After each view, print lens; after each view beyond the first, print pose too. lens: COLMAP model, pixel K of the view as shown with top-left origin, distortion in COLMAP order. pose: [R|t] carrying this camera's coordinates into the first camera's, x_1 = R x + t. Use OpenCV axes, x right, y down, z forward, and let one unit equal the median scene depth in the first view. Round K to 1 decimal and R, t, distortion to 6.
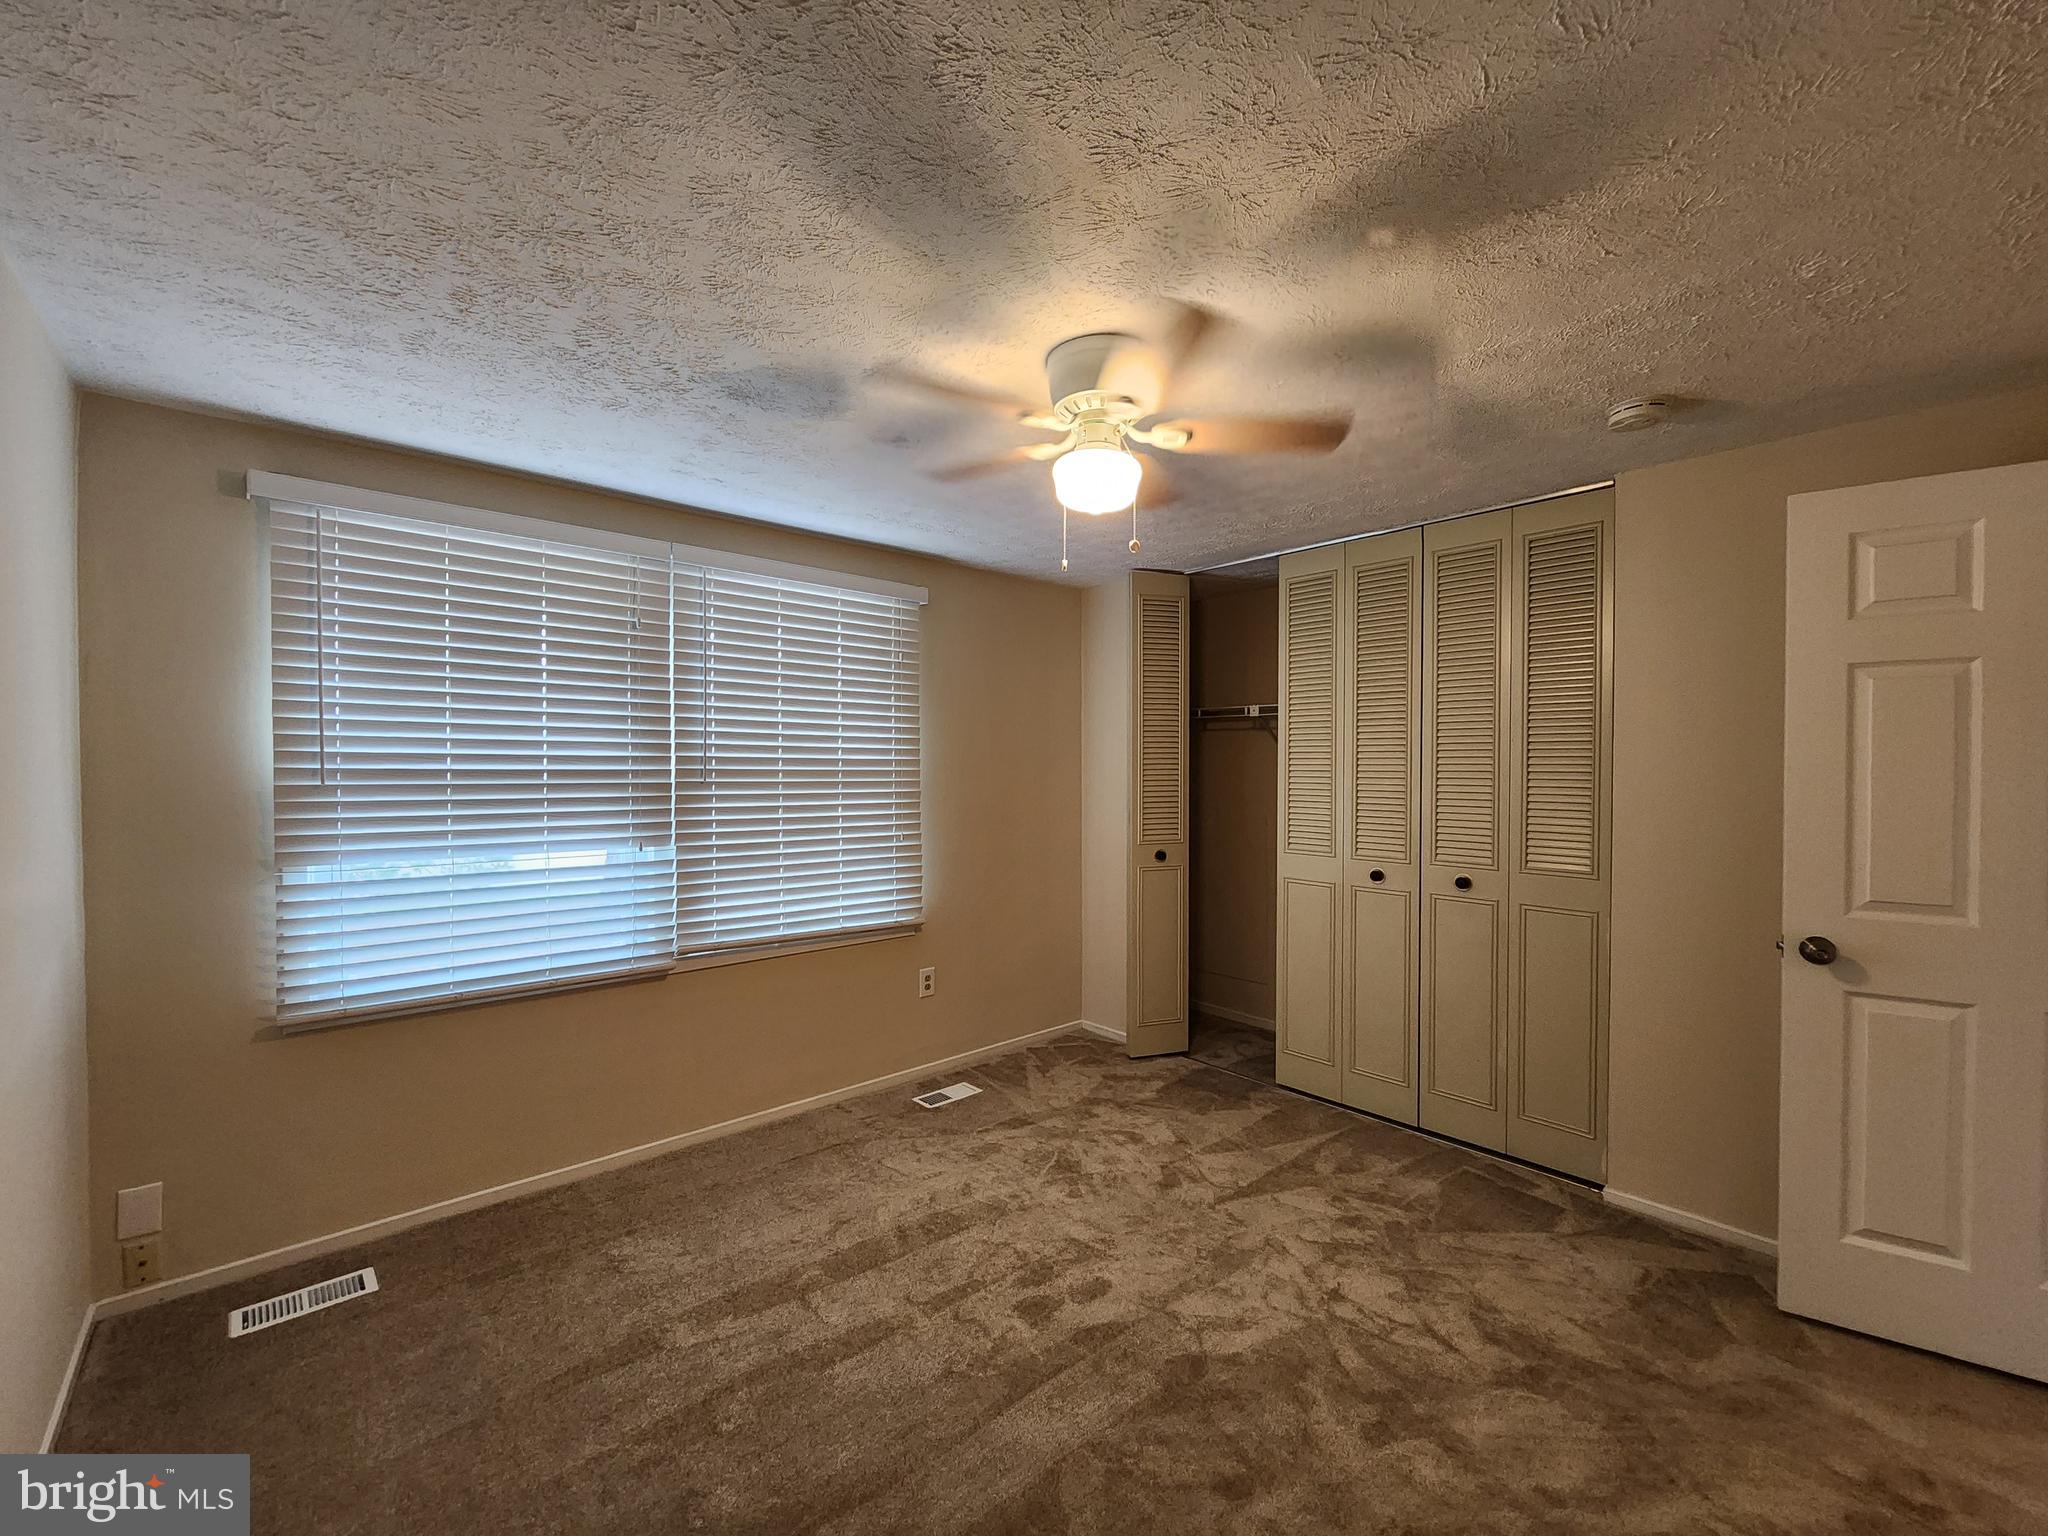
lens RADIAL K [[849.5, 0, 1017.5], [0, 849.5, 773.6], [0, 0, 1]] dist [-0.000633, -0.000291]
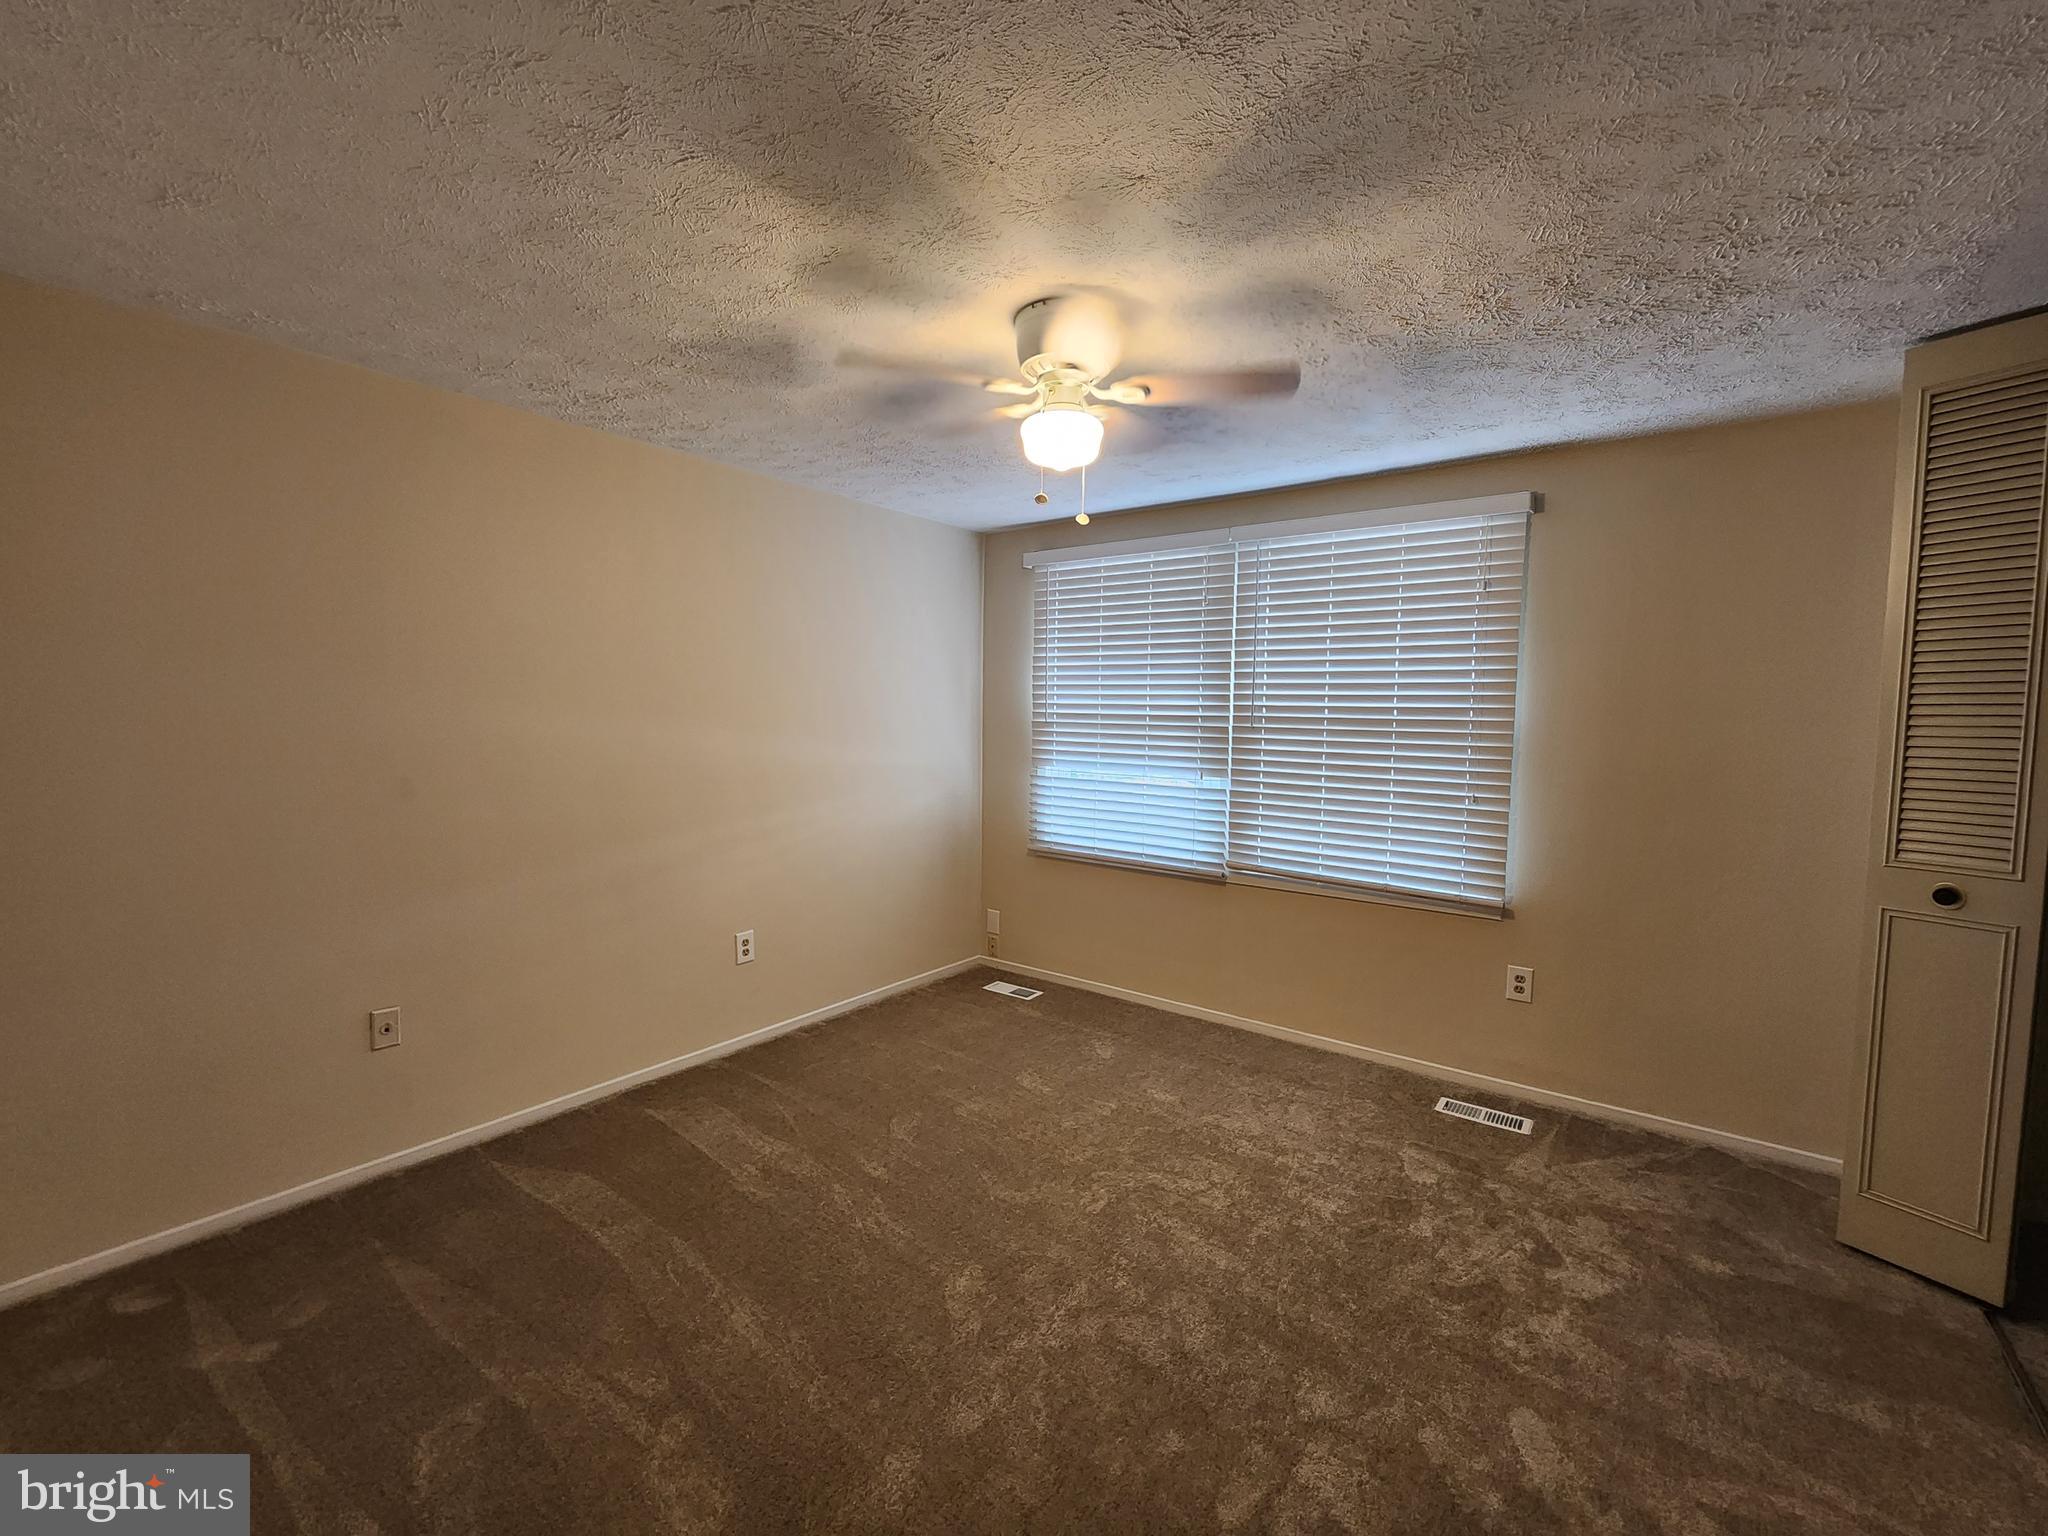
lens RADIAL K [[849.5, 0, 1017.5], [0, 849.5, 773.6], [0, 0, 1]] dist [-0.000633, -0.000291]
pose [[0.187294, 0.069980, -0.979808, 0.725406], [-0.024688, 0.997479, 0.066523, 0.004218], [0.981994, 0.011730, 0.188550, 0.464483]]
